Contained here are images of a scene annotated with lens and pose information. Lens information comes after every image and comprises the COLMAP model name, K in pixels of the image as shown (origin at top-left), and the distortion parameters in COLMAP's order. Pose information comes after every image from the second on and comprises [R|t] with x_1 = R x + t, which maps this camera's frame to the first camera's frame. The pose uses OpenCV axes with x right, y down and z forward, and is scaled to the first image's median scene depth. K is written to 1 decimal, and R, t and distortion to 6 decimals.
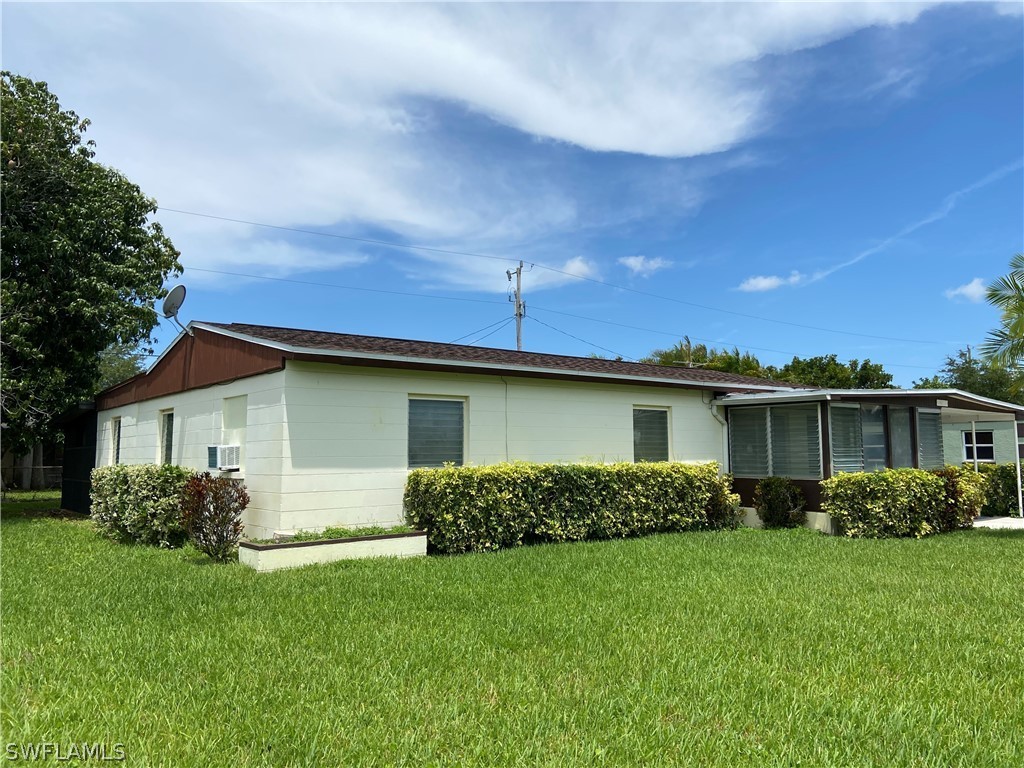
lens RADIAL K [[772.5, 0, 509.1], [0, 772.5, 385.2], [0, 0, 1]] dist [0.113234, -0.131662]
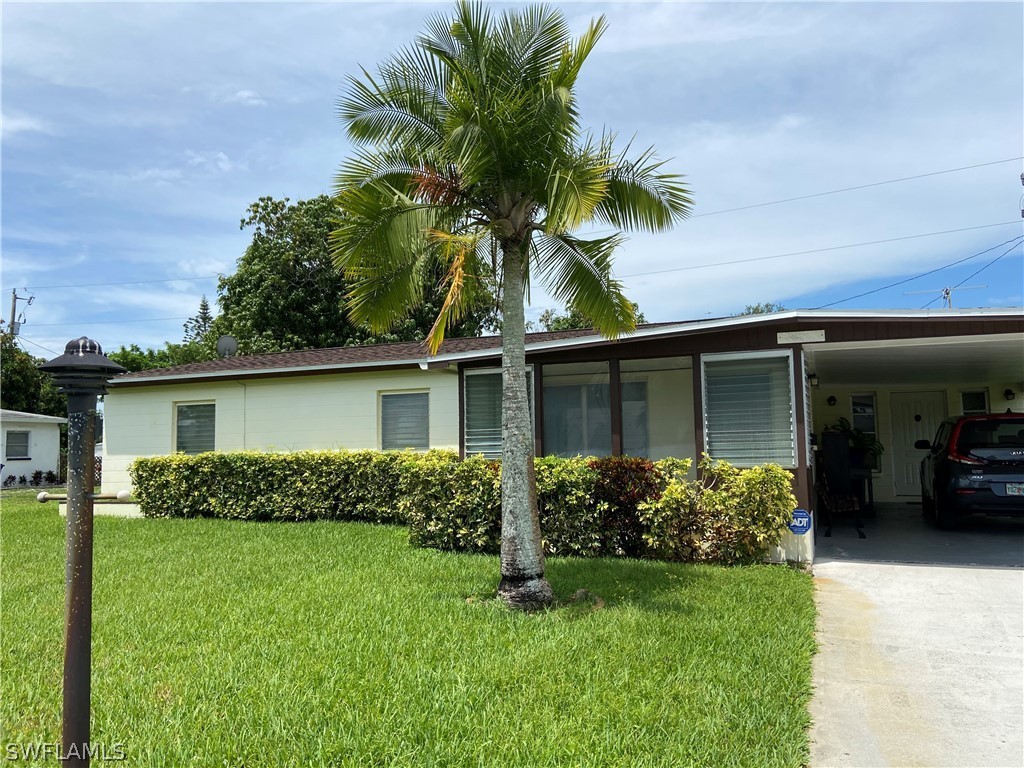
lens RADIAL K [[772.5, 0, 514.3], [0, 772.5, 384.4], [0, 0, 1]] dist [0.113234, -0.131662]
pose [[0.485693, -0.073677, -0.871019, 0.107728], [0.093160, 0.995129, -0.032228, 0.006384], [0.869151, -0.065491, 0.490191, 0.065699]]
